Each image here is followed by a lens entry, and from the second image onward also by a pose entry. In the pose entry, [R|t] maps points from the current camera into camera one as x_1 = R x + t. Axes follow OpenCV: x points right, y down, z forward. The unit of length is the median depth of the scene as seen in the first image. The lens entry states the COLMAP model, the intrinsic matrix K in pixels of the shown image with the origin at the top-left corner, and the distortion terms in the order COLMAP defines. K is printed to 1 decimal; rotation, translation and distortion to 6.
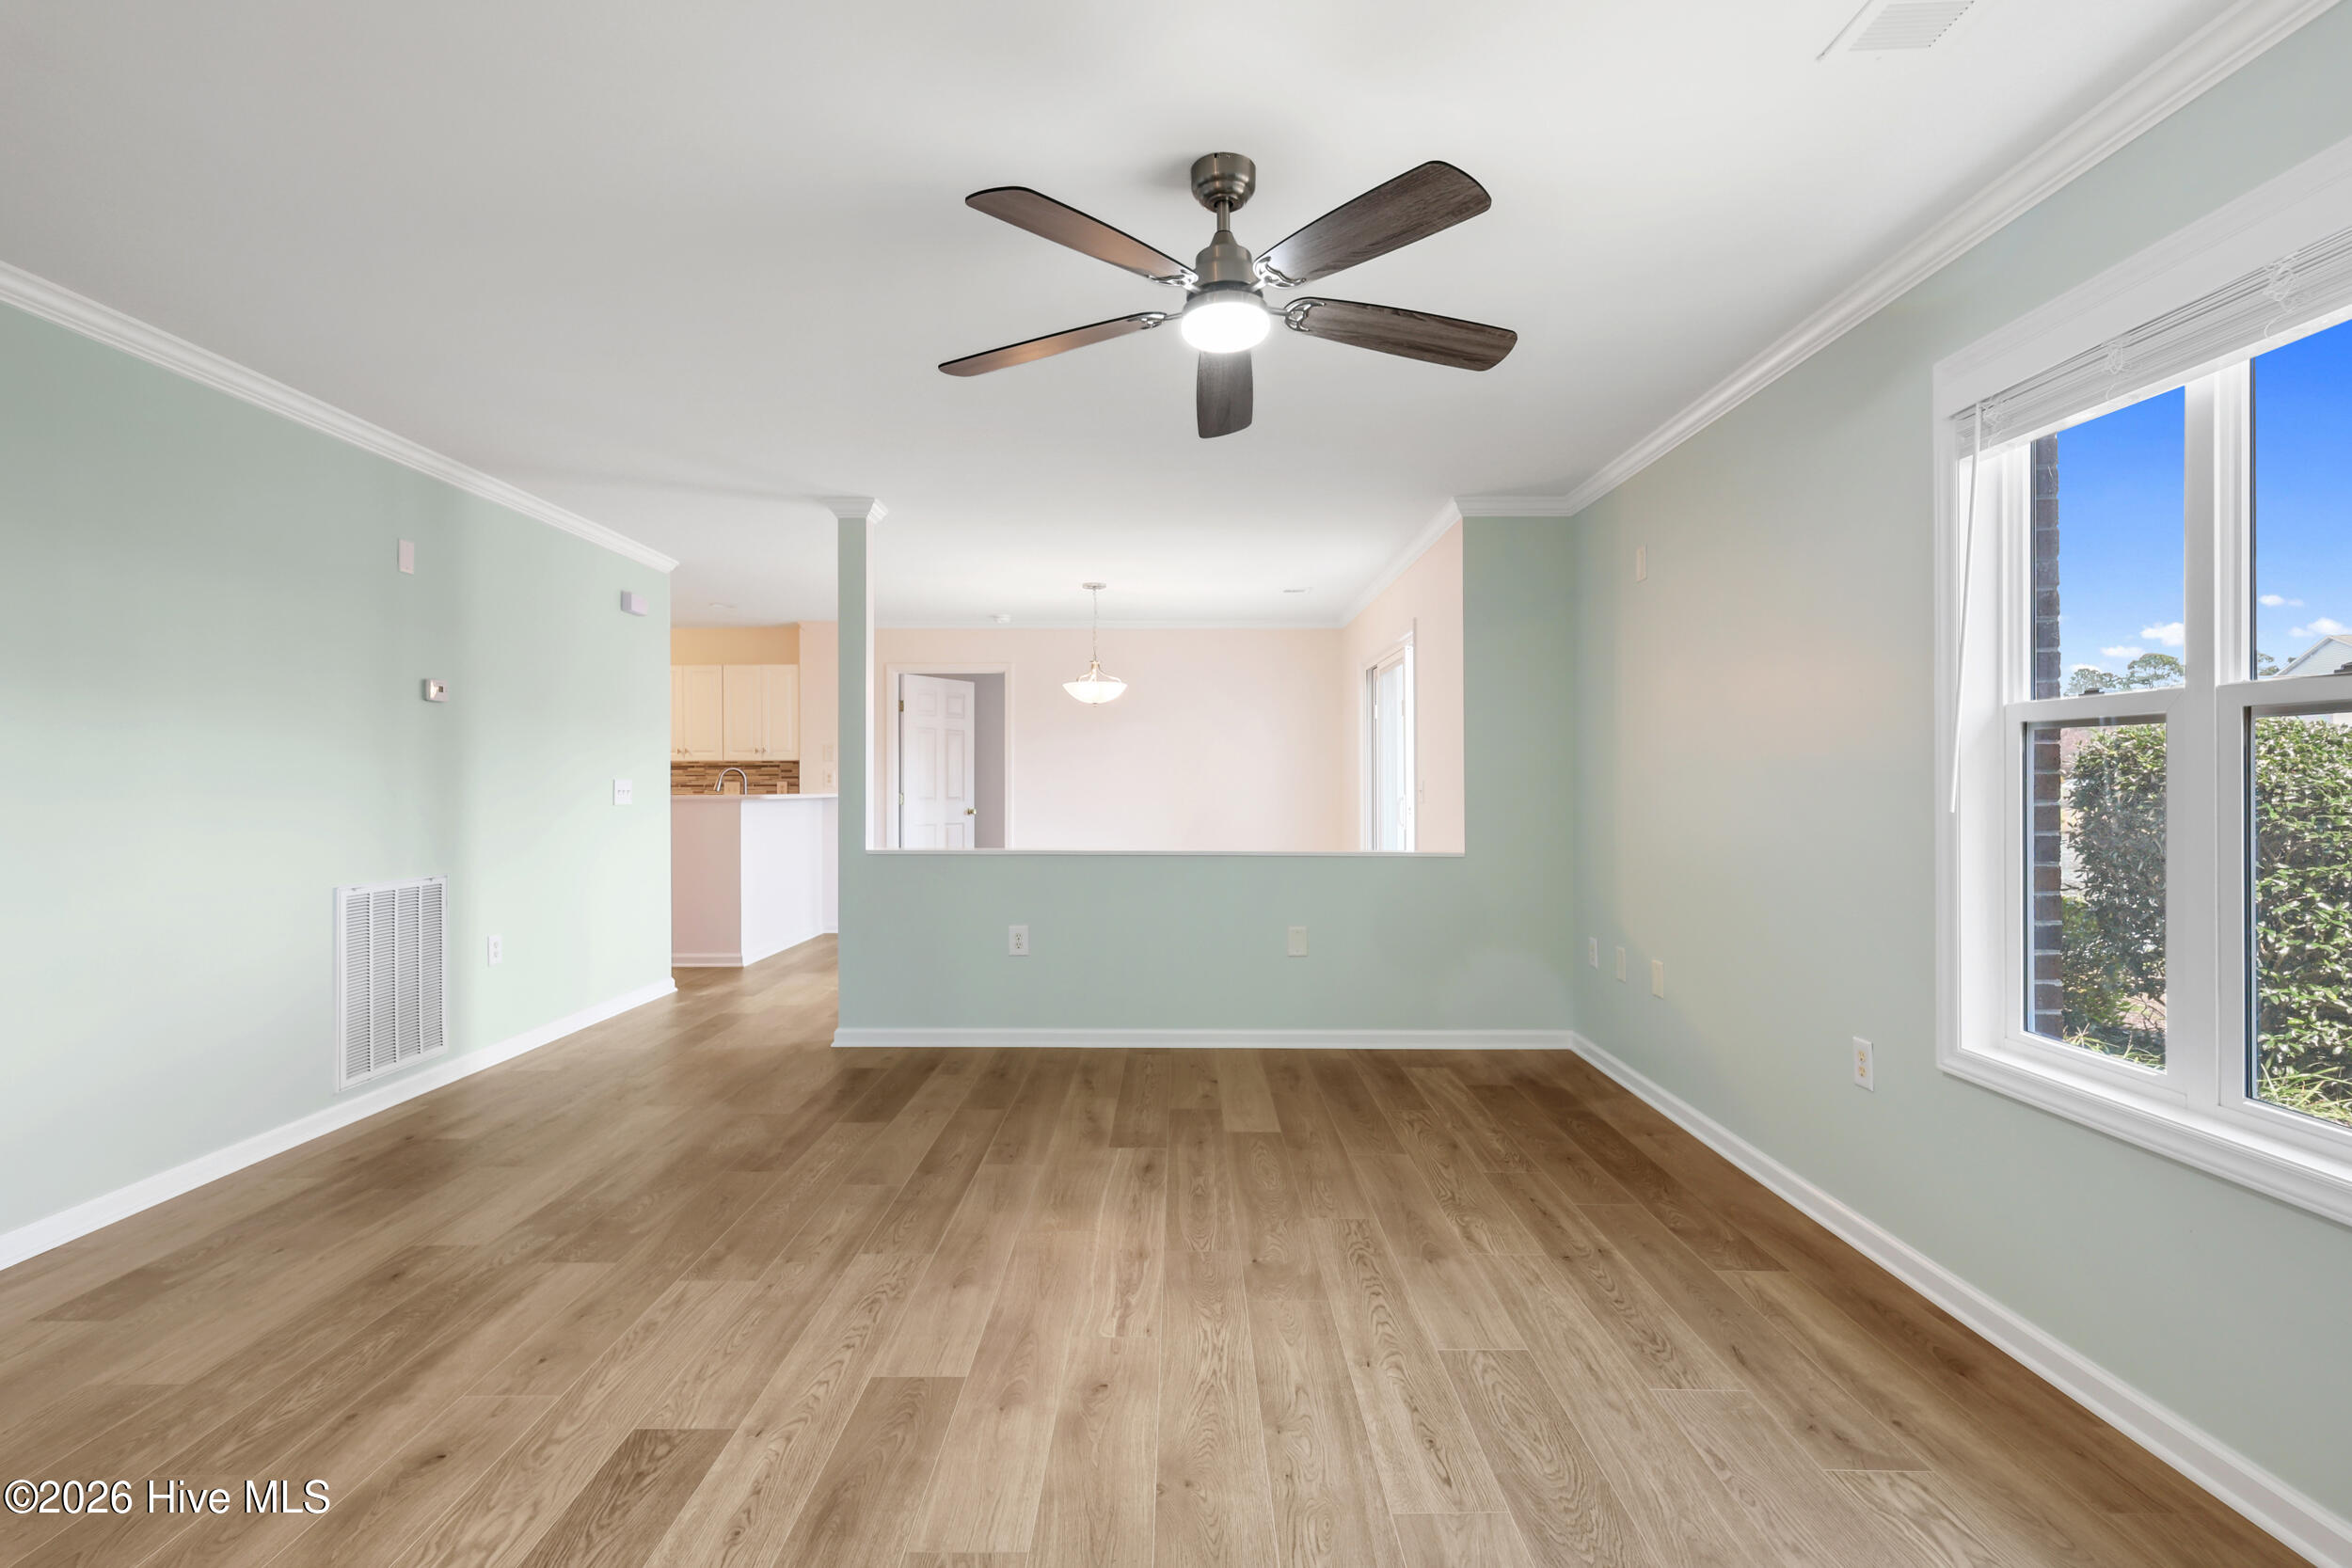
lens RADIAL K [[1106.9, 0, 1177.3], [0, 1106.9, 782.6], [0, 0, 1]] dist [0.008245, -0.001747]
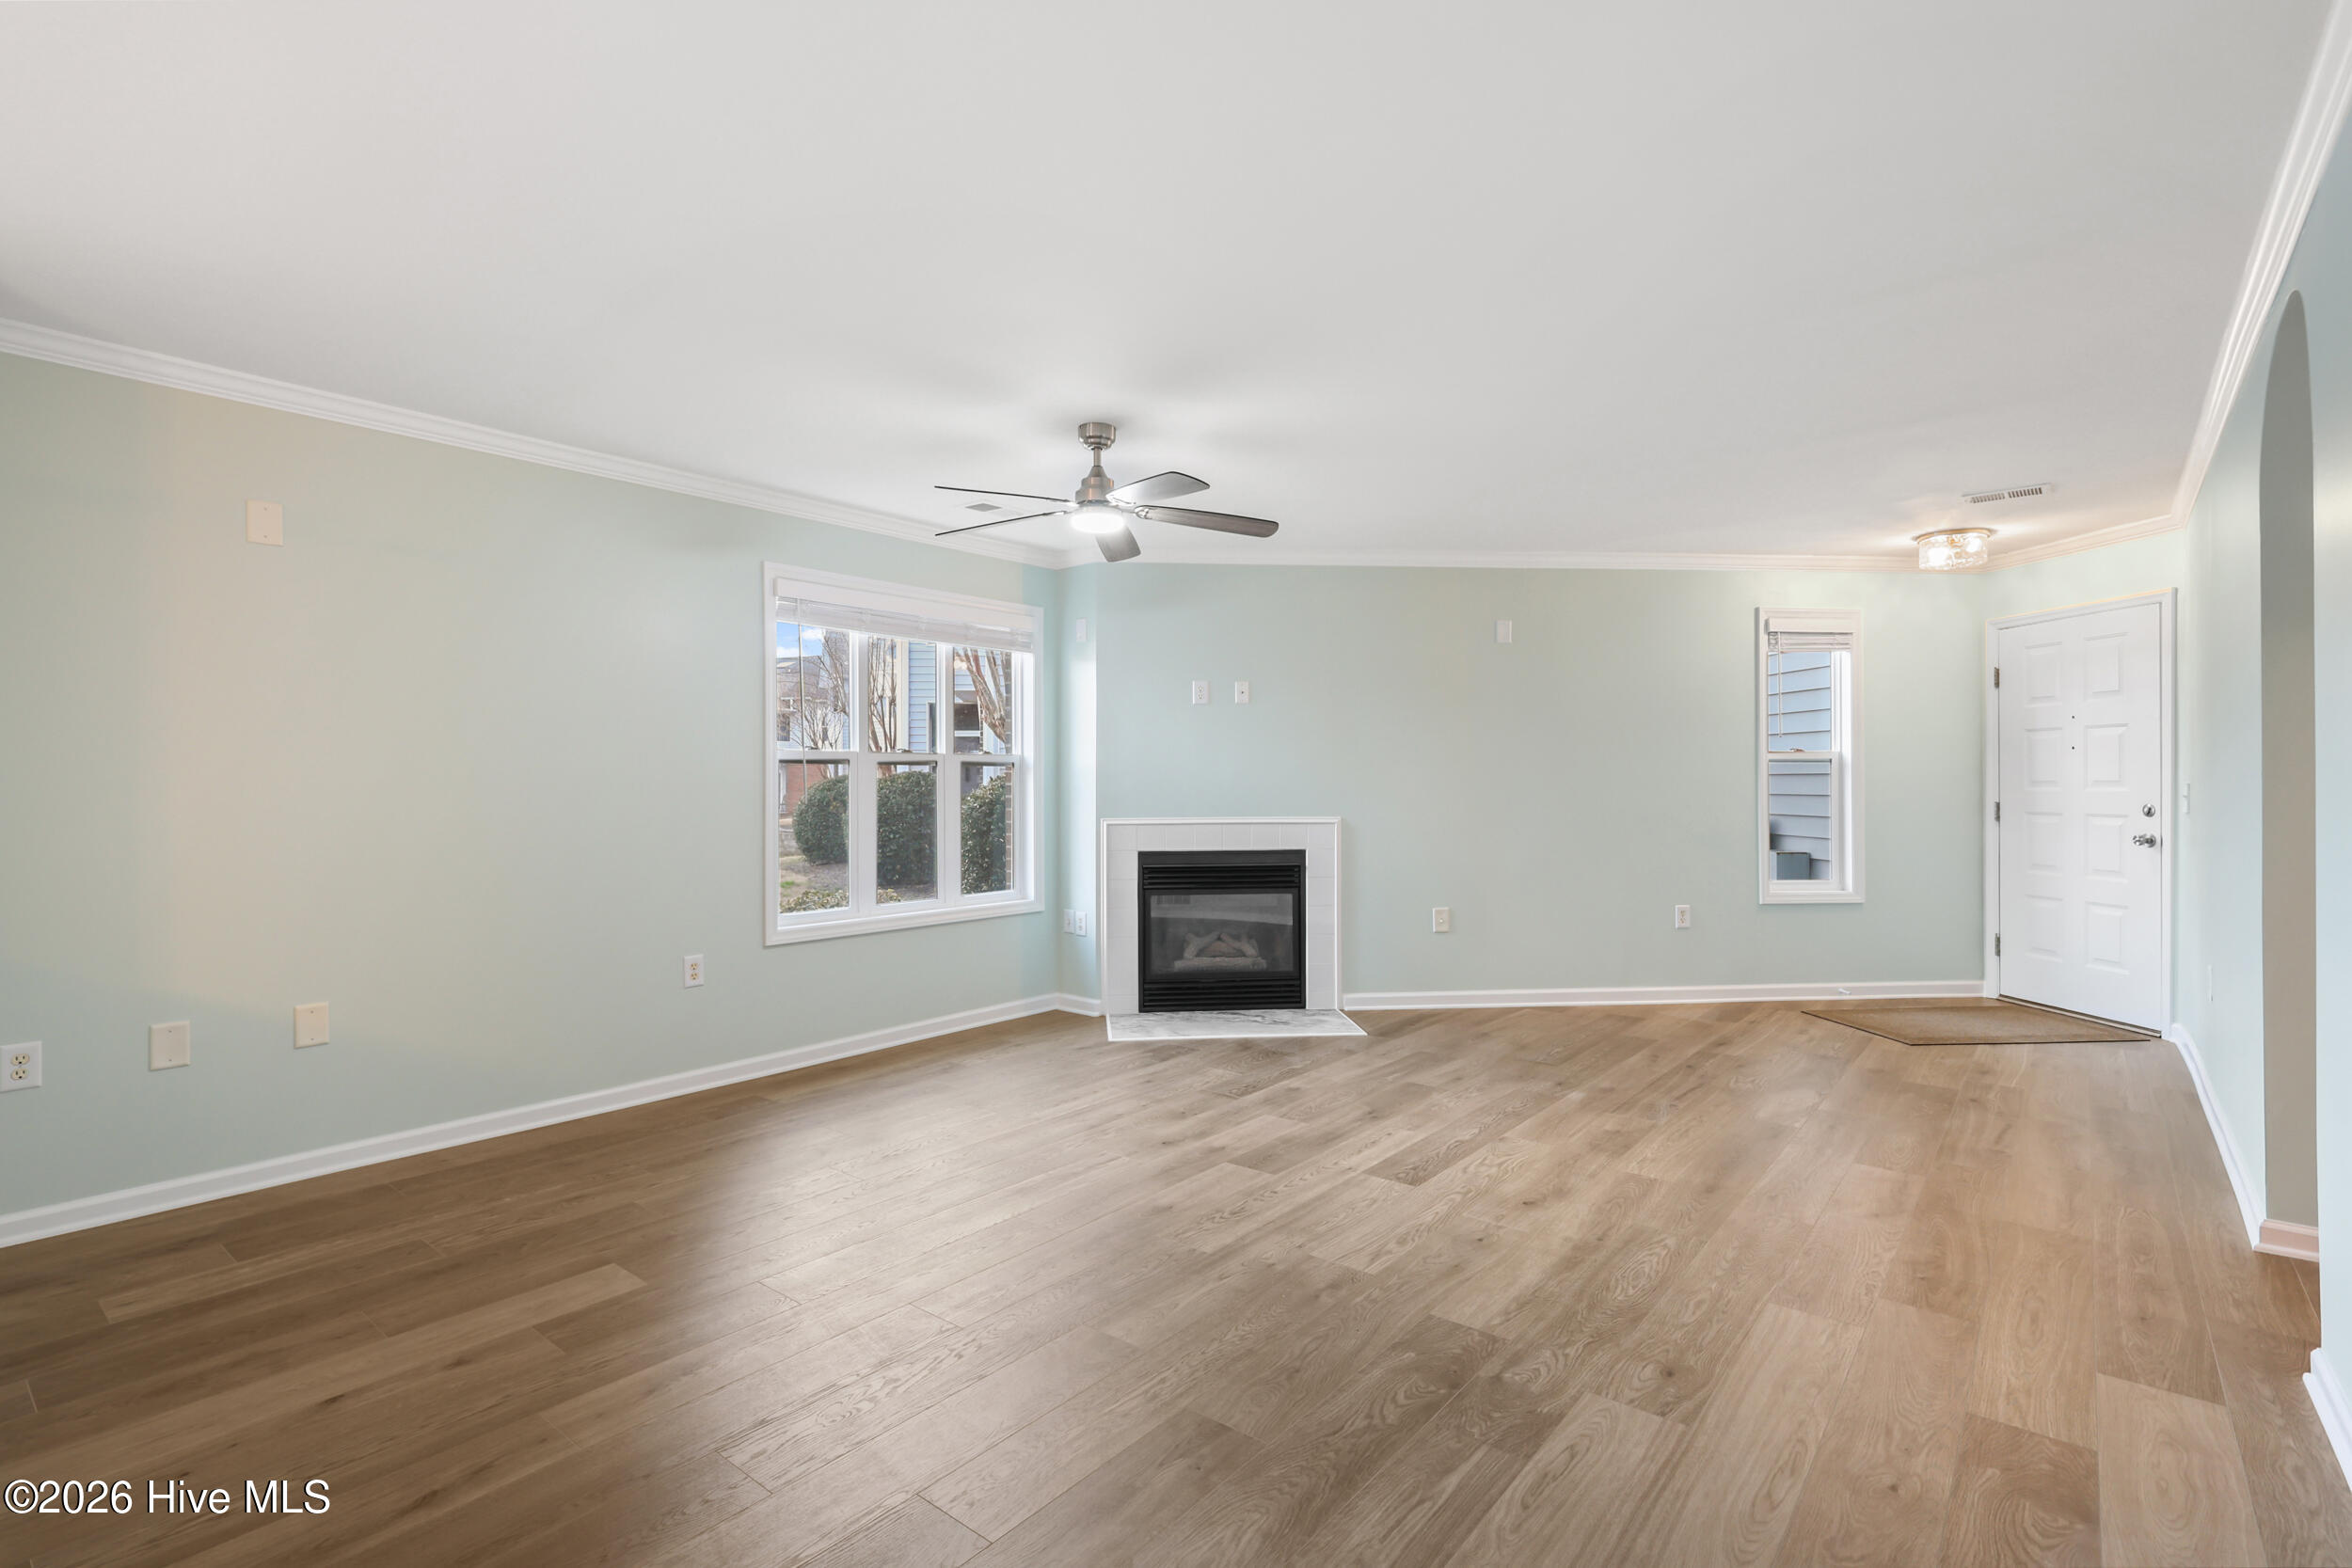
lens RADIAL K [[1106.9, 0, 1177.9], [0, 1106.9, 791.7], [0, 0, 1]] dist [0.008245, -0.001747]
pose [[-0.776644, 0.002606, 0.629934, -1.006701], [0.007353, 0.999961, 0.004928, -0.002613], [-0.629896, 0.008460, -0.776633, 2.007382]]
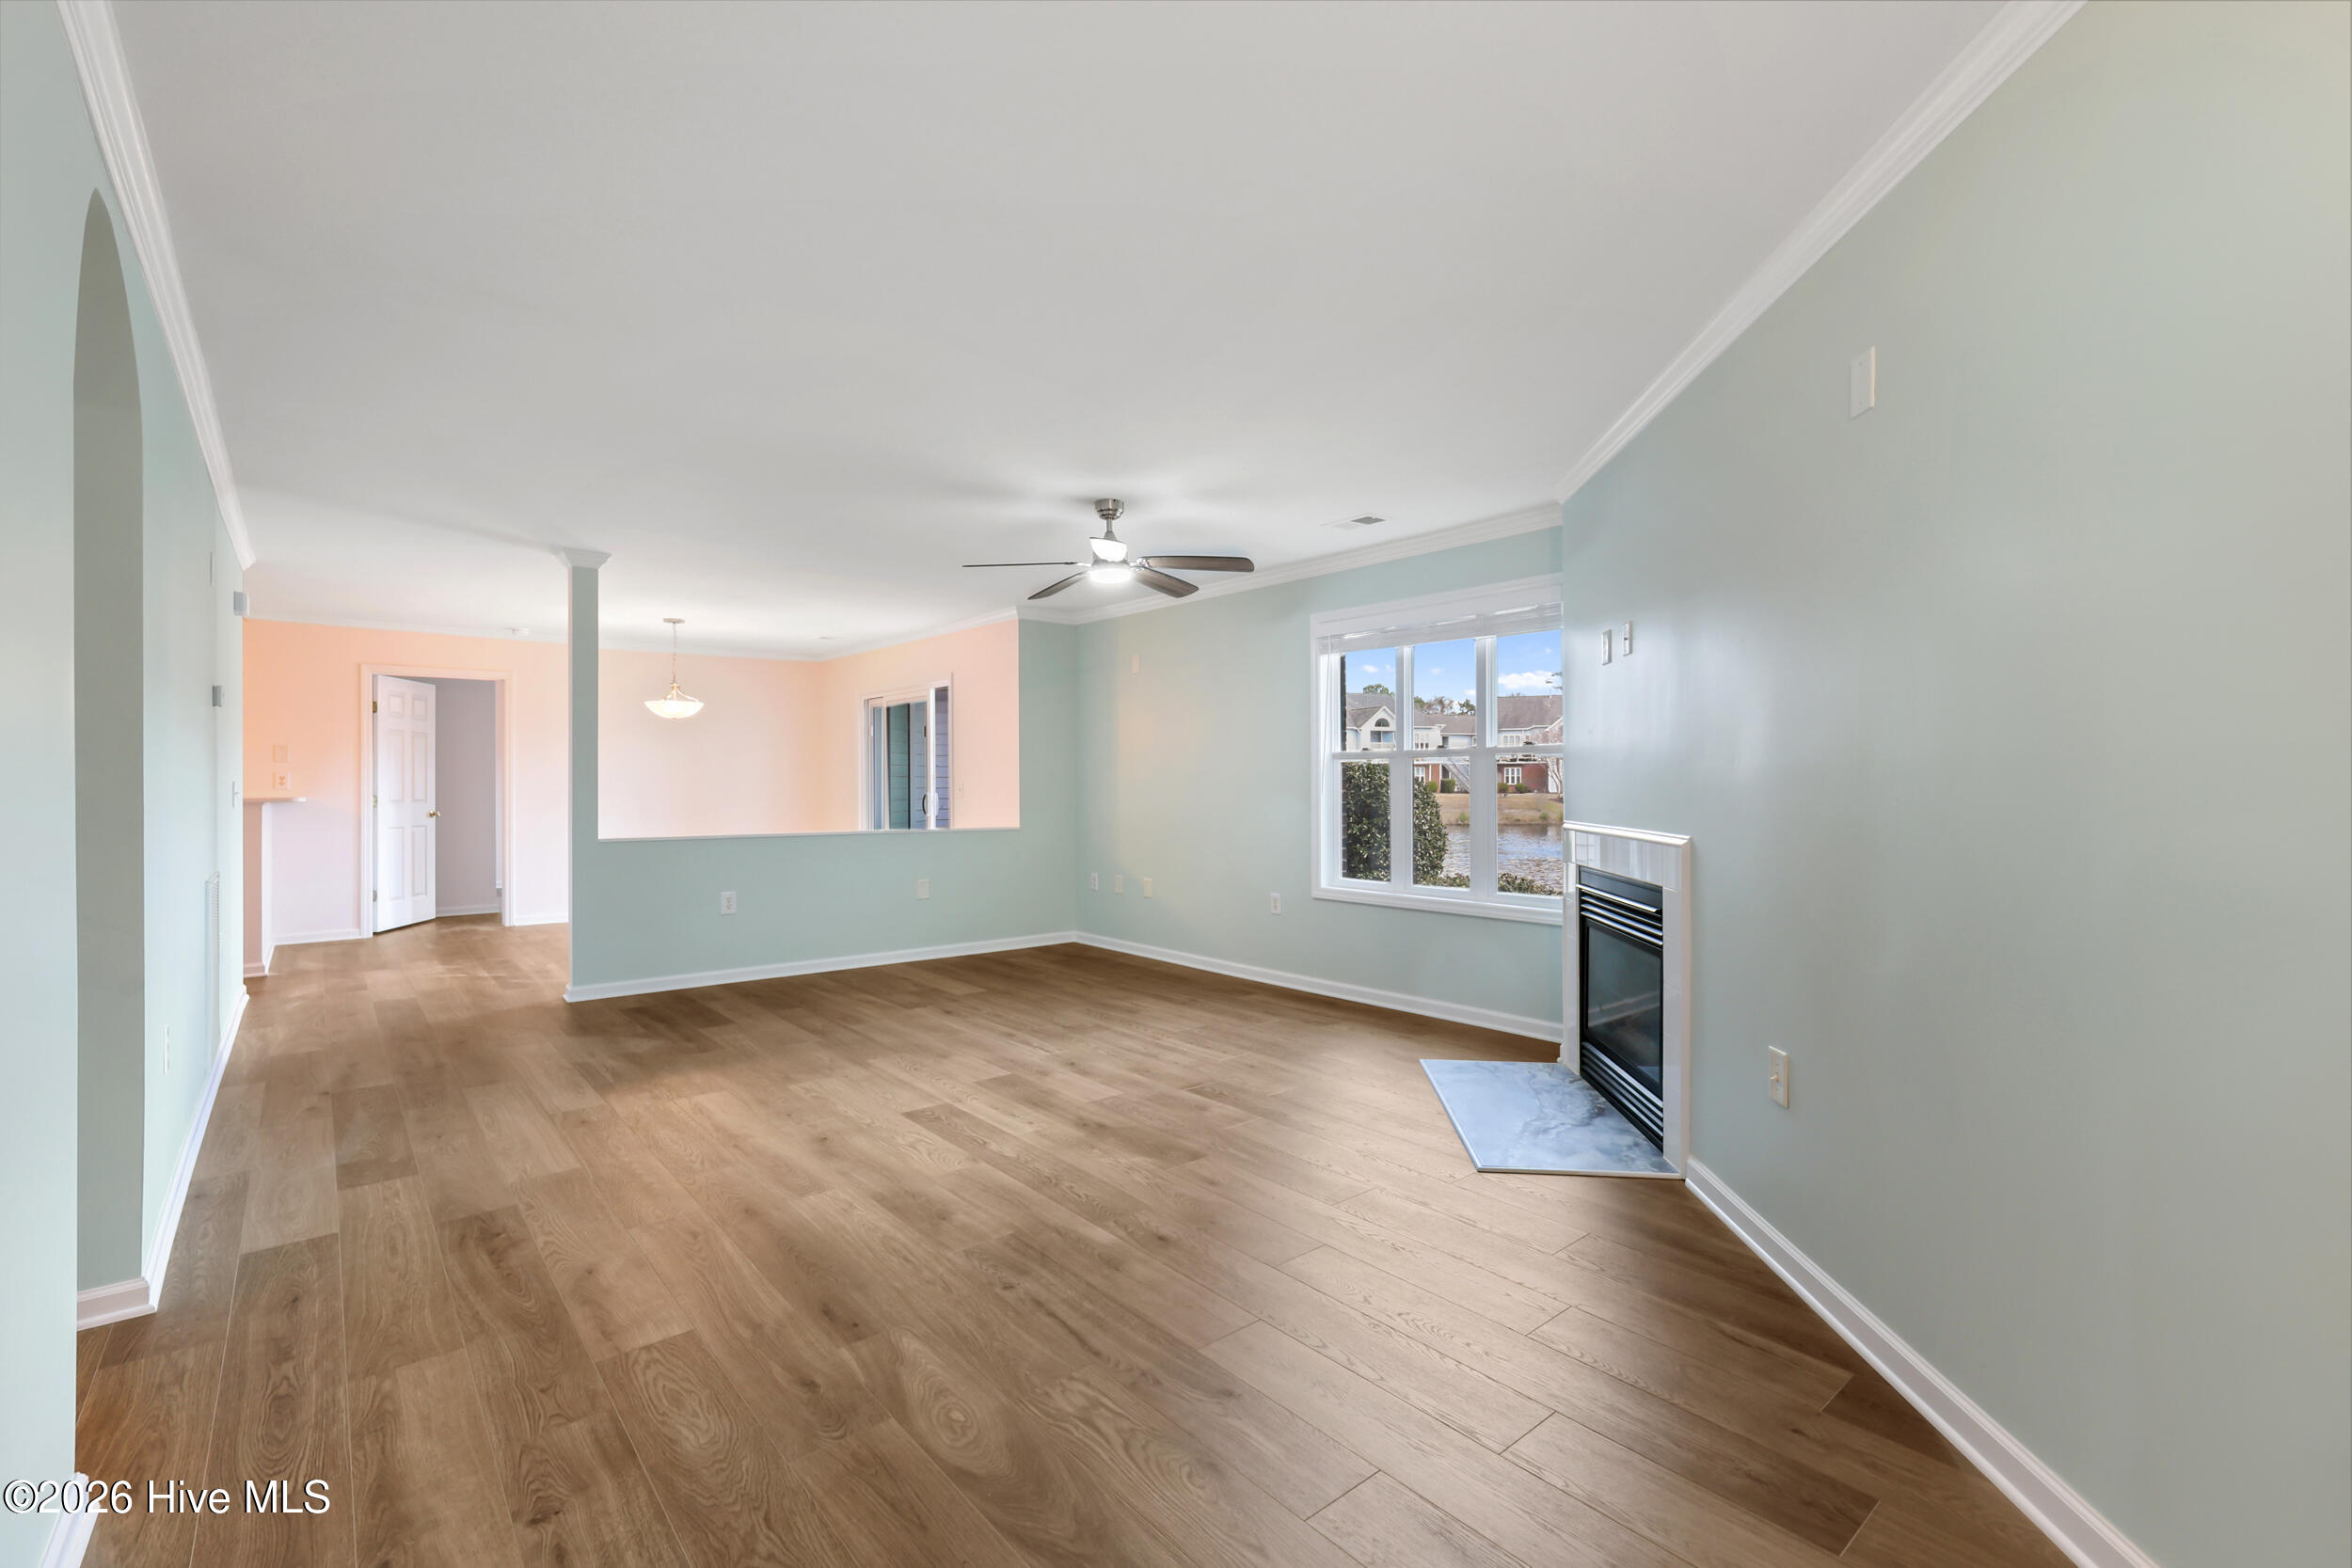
lens RADIAL K [[1017.2, 0, 1181.2], [0, 1017.2, 780.9], [0, 0, 1]] dist [0.003377, 0.000286]
pose [[0.760081, 0.001533, 0.649827, -1.039898], [0.001007, 0.999993, -0.003536, 0.002521], [-0.649828, 0.003342, 0.760074, -0.559931]]
